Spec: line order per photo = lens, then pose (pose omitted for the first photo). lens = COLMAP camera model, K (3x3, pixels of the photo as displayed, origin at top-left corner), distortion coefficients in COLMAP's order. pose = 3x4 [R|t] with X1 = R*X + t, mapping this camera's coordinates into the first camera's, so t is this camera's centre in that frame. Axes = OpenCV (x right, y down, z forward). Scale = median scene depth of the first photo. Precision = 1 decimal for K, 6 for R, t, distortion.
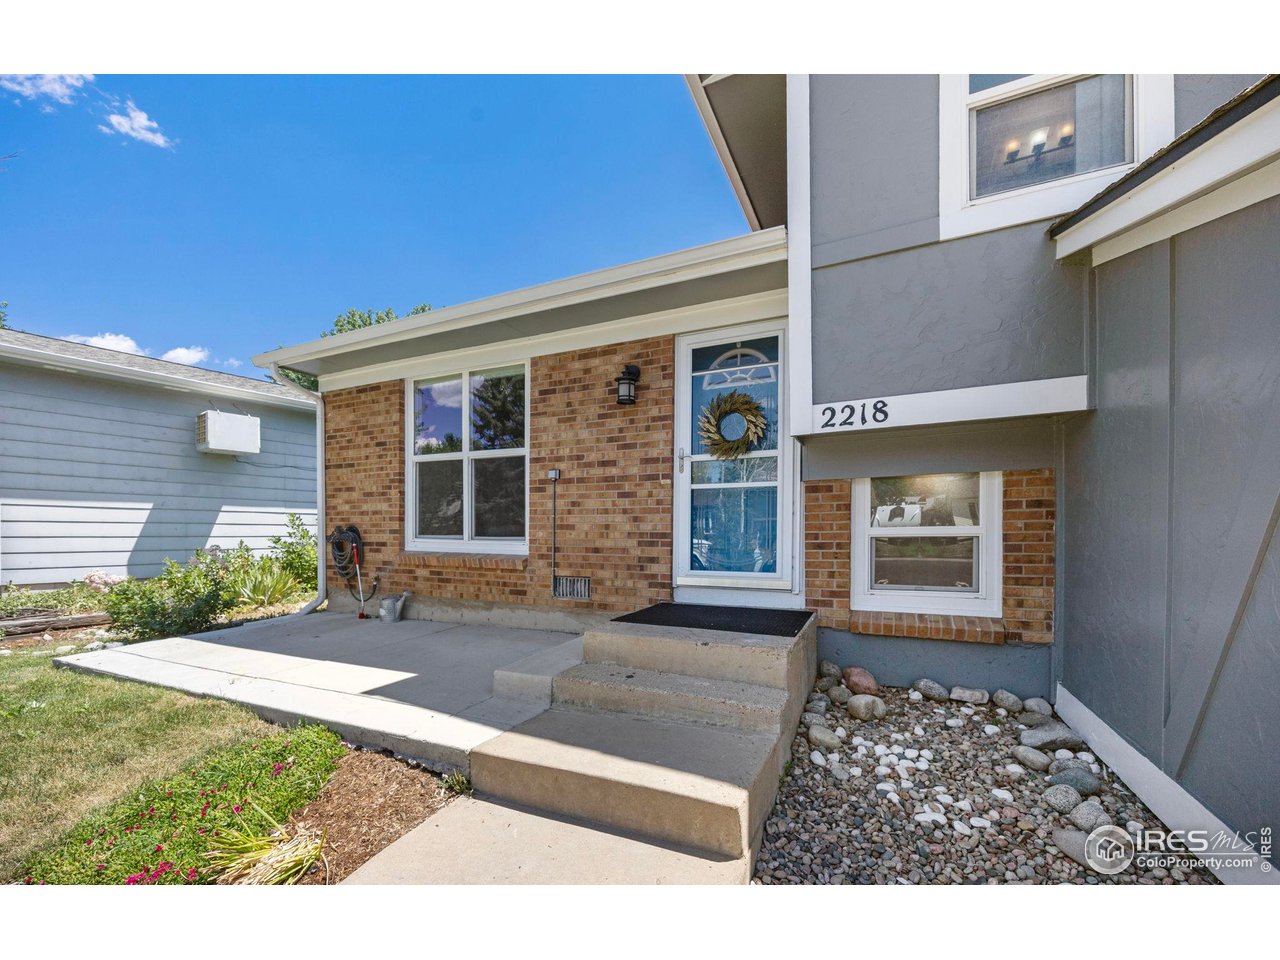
lens RADIAL K [[505.7, 0, 645.8], [0, 505.7, 542.0], [0, 0, 1]] dist [0.002771, 0.000123]
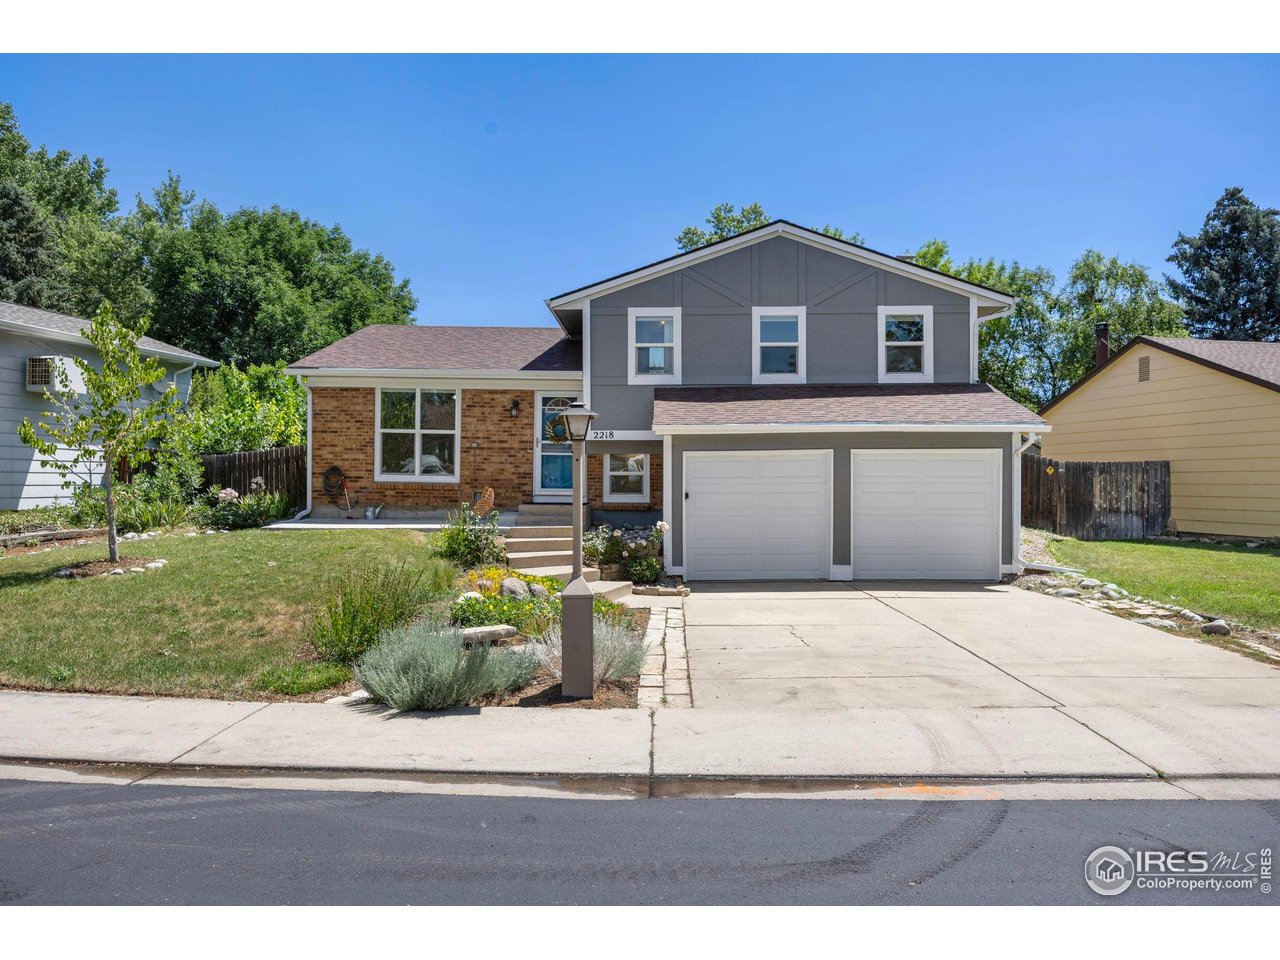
lens RADIAL K [[861.7, 0, 635.7], [0, 861.7, 480.7], [0, 0, 1]] dist [-0.004018, 0.009179]
pose [[0.916090, 0.004347, 0.400950, -1.041308], [-0.001483, 0.999971, -0.007452, 0.045437], [-0.400971, 0.006232, 0.916070, -2.675815]]
